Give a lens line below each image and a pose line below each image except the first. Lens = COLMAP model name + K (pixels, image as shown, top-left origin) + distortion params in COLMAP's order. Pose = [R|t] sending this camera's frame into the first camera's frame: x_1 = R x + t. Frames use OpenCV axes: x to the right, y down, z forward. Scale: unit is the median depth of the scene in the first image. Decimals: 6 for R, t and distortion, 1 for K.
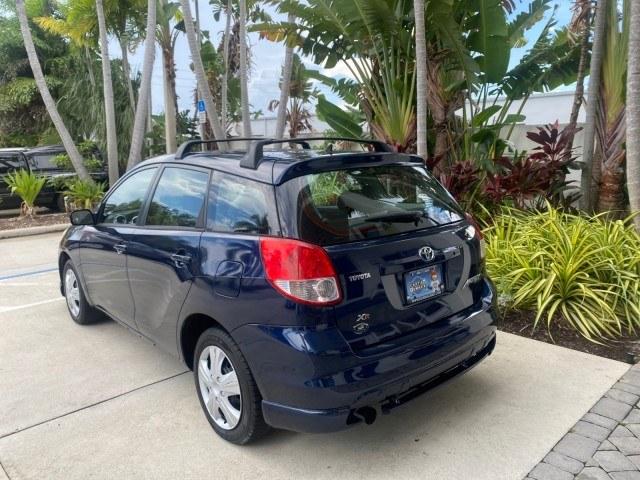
lens RADIAL K [[500.1, 0, 319.2], [0, 500.1, 239.7], [0, 0, 1]] dist [-0.012002, 0.011538]
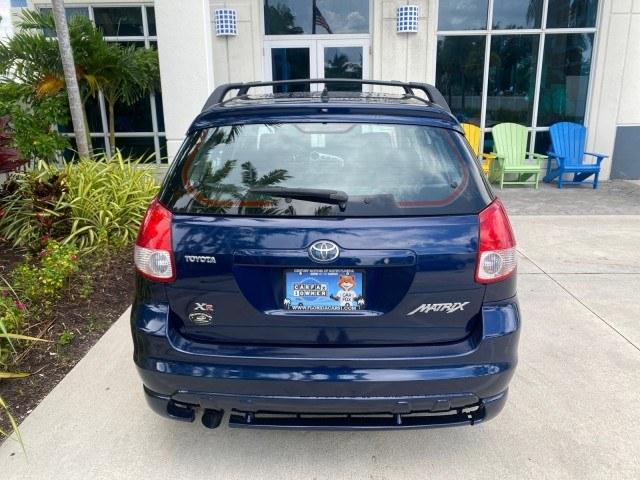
lens RADIAL K [[491.2, 0, 318.5], [0, 491.2, 239.4], [0, 0, 1]] dist [0.020856, -0.022516]
pose [[0.741728, 0.213201, -0.635912, 0.391241], [-0.129549, 0.975818, 0.176056, -0.066424], [0.658070, -0.048204, 0.751412, 0.278542]]
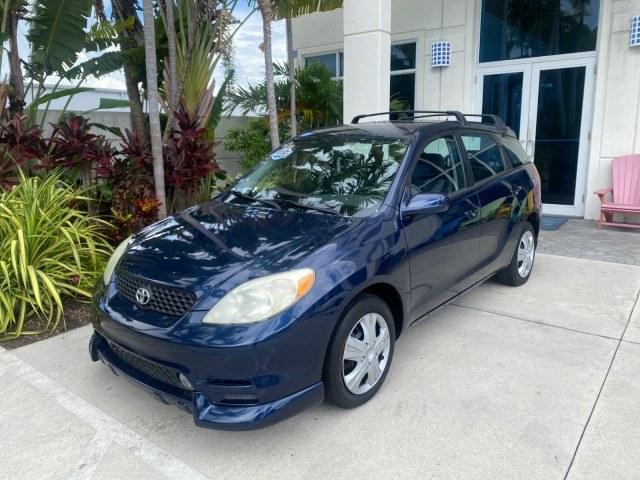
lens RADIAL K [[491.2, 0, 317.4], [0, 491.2, 240.9], [0, 0, 1]] dist [0.020856, -0.022516]
pose [[0.192472, 0.247561, -0.949562, 0.742309], [-0.151073, 0.963594, 0.220597, -0.140421], [0.969604, 0.100995, 0.222865, 0.666837]]
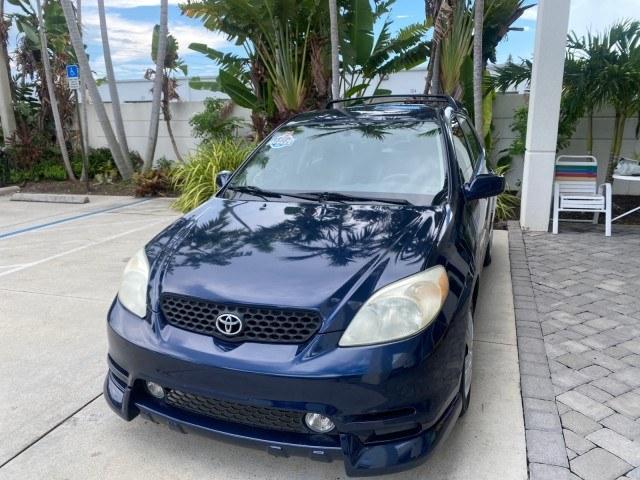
lens RADIAL K [[491.2, 0, 321.3], [0, 491.2, 238.2], [0, 0, 1]] dist [0.020856, -0.022516]
pose [[-0.864212, 0.177533, -0.470765, 0.345343], [-0.025240, 0.919201, 0.392979, -0.368844], [0.502494, 0.351499, -0.789903, 2.115528]]
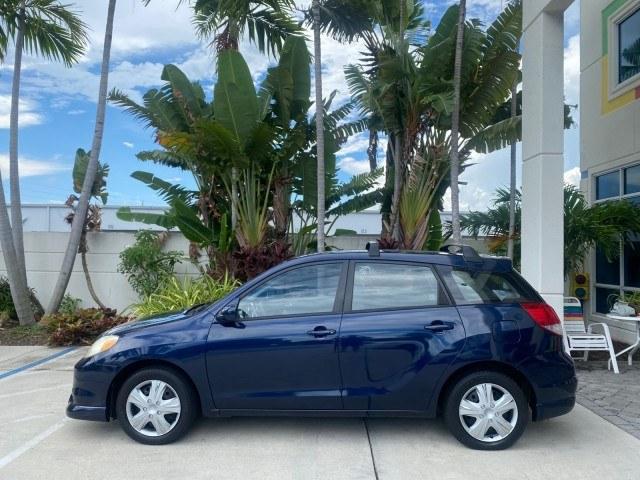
lens RADIAL K [[491.2, 0, 320.2], [0, 491.2, 240.6], [0, 0, 1]] dist [0.020856, -0.022516]
pose [[-0.664004, 0.018692, -0.747495, 0.665083], [-0.102215, 0.988034, 0.115504, -0.318300], [0.740710, 0.153100, -0.654148, 1.668072]]
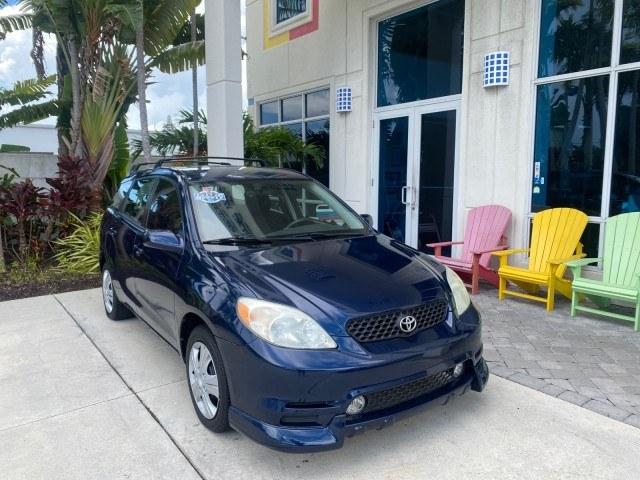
lens RADIAL K [[491.2, 0, 319.2], [0, 491.2, 240.6], [0, 0, 1]] dist [0.020856, -0.022516]
pose [[-0.076300, 0.176110, -0.981409, 0.815760], [-0.157307, 0.969825, 0.186261, -0.309909], [0.984598, 0.168594, -0.046294, 1.635304]]
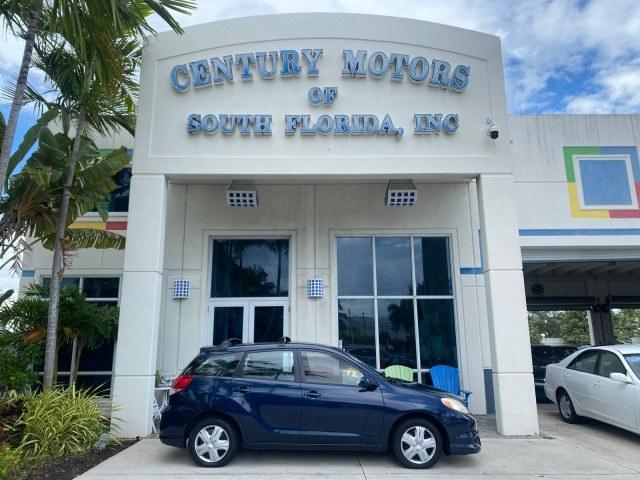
lens RADIAL K [[491.2, 0, 315.6], [0, 491.2, 236.6], [0, 0, 1]] dist [0.020856, -0.022516]
pose [[0.758146, -0.102589, -0.643965, 0.957880], [-0.134298, 0.941812, -0.308148, -0.063258], [0.638106, 0.320104, 0.700253, 0.074724]]
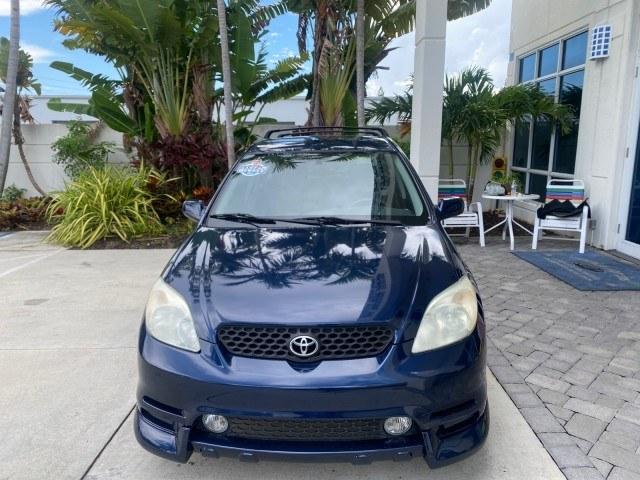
lens RADIAL K [[491.2, 0, 319.8], [0, 491.2, 239.5], [0, 0, 1]] dist [0.020856, -0.022516]
pose [[-0.664747, 0.193434, -0.721592, 0.533693], [-0.087032, 0.939269, 0.331962, -0.369048], [0.741981, 0.283472, -0.607542, 2.008866]]
